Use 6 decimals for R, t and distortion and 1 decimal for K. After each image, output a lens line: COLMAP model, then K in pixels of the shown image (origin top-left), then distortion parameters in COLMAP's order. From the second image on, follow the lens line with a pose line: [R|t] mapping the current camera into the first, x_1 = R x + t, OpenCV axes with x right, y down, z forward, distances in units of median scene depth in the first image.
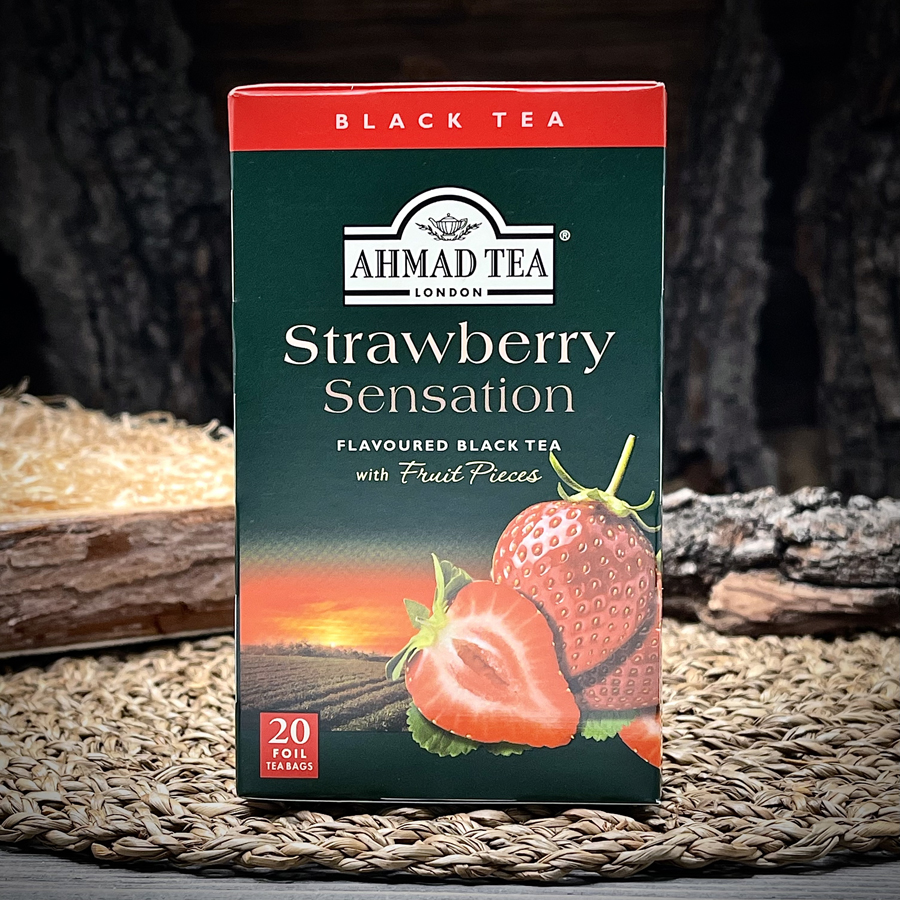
lens RADIAL K [[1642.7, 0, 452.8], [0, 1642.7, 451.0], [0, 0, 1]] dist [0.071321, -0.207900]
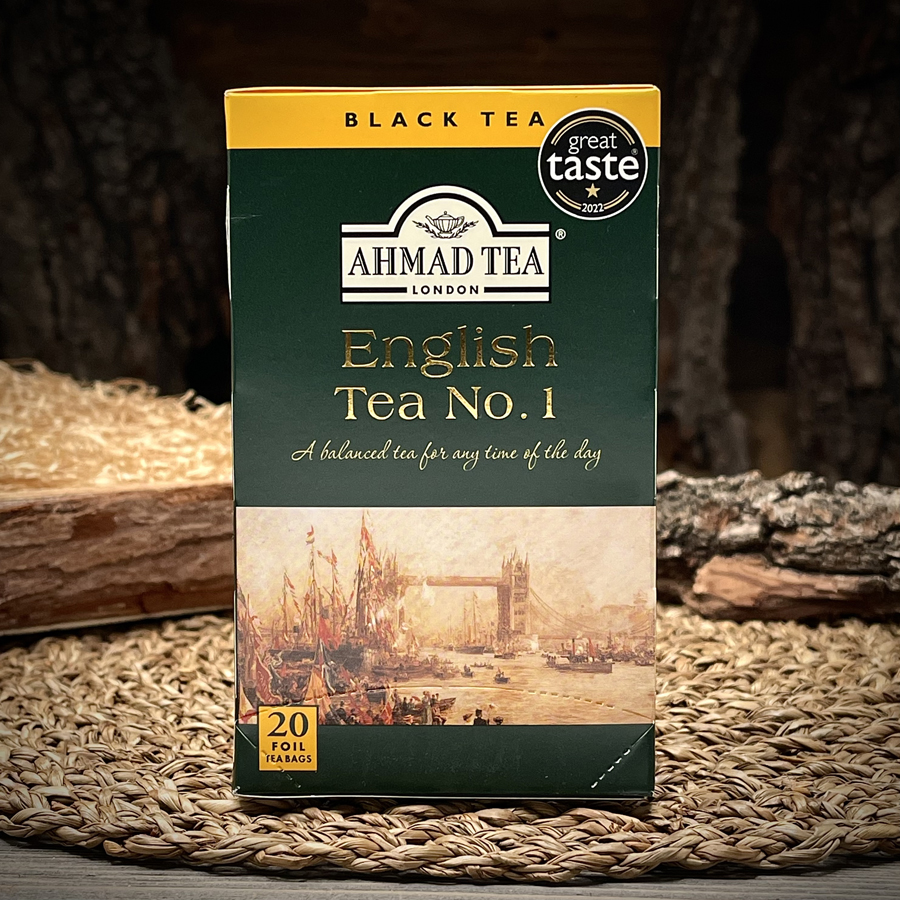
lens RADIAL K [[1688.5, 0, 460.3], [0, 1688.5, 449.2], [0, 0, 1]] dist [0.072619, -0.213166]
pose [[0.999332, 0.013499, 0.033971, -0.030985], [-0.014518, 0.999447, 0.029929, -0.027726], [-0.033548, -0.030402, 0.998975, -0.027468]]
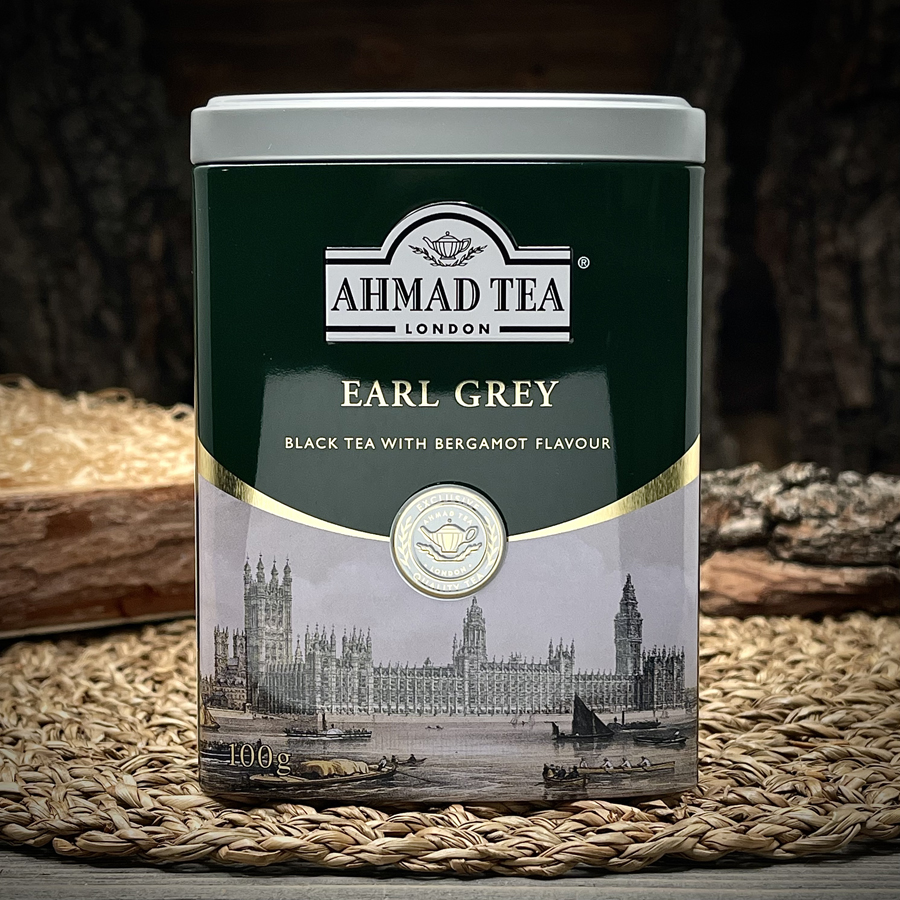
lens RADIAL K [[1628.4, 0, 461.8], [0, 1628.4, 451.2], [0, 0, 1]] dist [0.024693, -0.077993]
pose [[0.999426, -0.000741, 0.033866, -0.017221], [0.000564, 0.999986, 0.005226, 0.013669], [-0.033869, -0.005204, 0.999413, 0.067366]]
